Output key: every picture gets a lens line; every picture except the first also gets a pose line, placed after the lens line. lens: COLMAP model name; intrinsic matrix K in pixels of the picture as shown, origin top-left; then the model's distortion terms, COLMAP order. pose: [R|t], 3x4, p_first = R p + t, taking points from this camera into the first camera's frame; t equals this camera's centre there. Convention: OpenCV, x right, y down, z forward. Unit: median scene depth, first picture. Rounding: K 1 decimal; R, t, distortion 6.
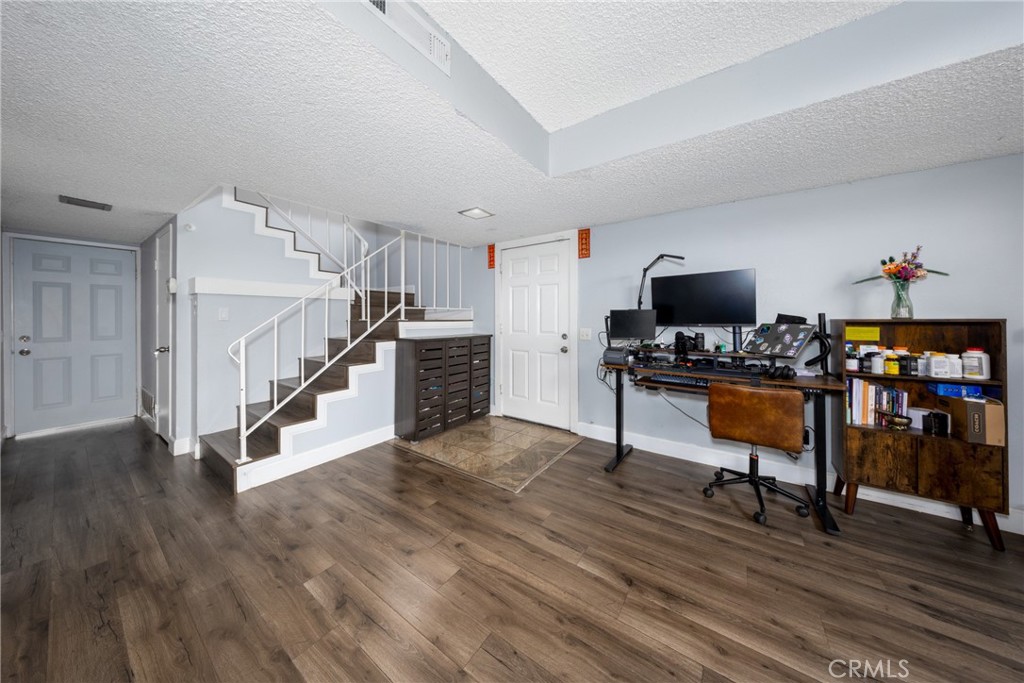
lens RADIAL K [[318.6, 0, 533.0], [0, 318.6, 314.5], [0, 0, 1]] dist [-0.000022, -0.000092]
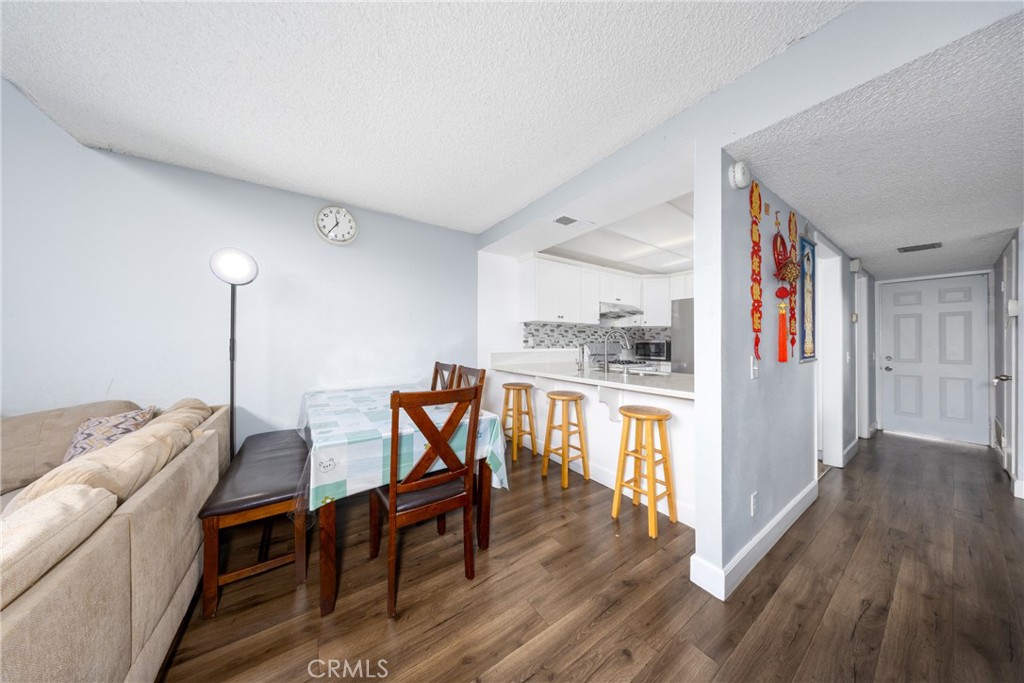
lens RADIAL K [[311.3, 0, 488.8], [0, 311.3, 340.9], [0, 0, 1]] dist [0.000478, 0.000011]
pose [[-0.380773, 0.000518, -0.924668, 0.258302], [0.001290, 0.999999, 0.000030, 0.000969], [0.924667, -0.001181, -0.380774, -0.042339]]
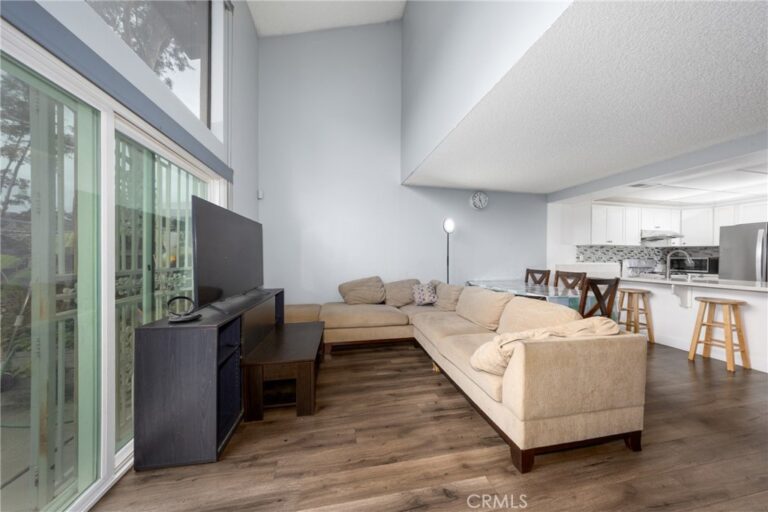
lens RADIAL K [[227.7, 0, 367.6], [0, 227.7, 257.5], [0, 0, 1]] dist [-0.000665, 0.000040]
pose [[-0.712557, 0.001899, -0.701611, 1.157752], [-0.002626, 0.999982, 0.005374, -0.002302], [0.701609, 0.005672, -0.712540, -0.350220]]
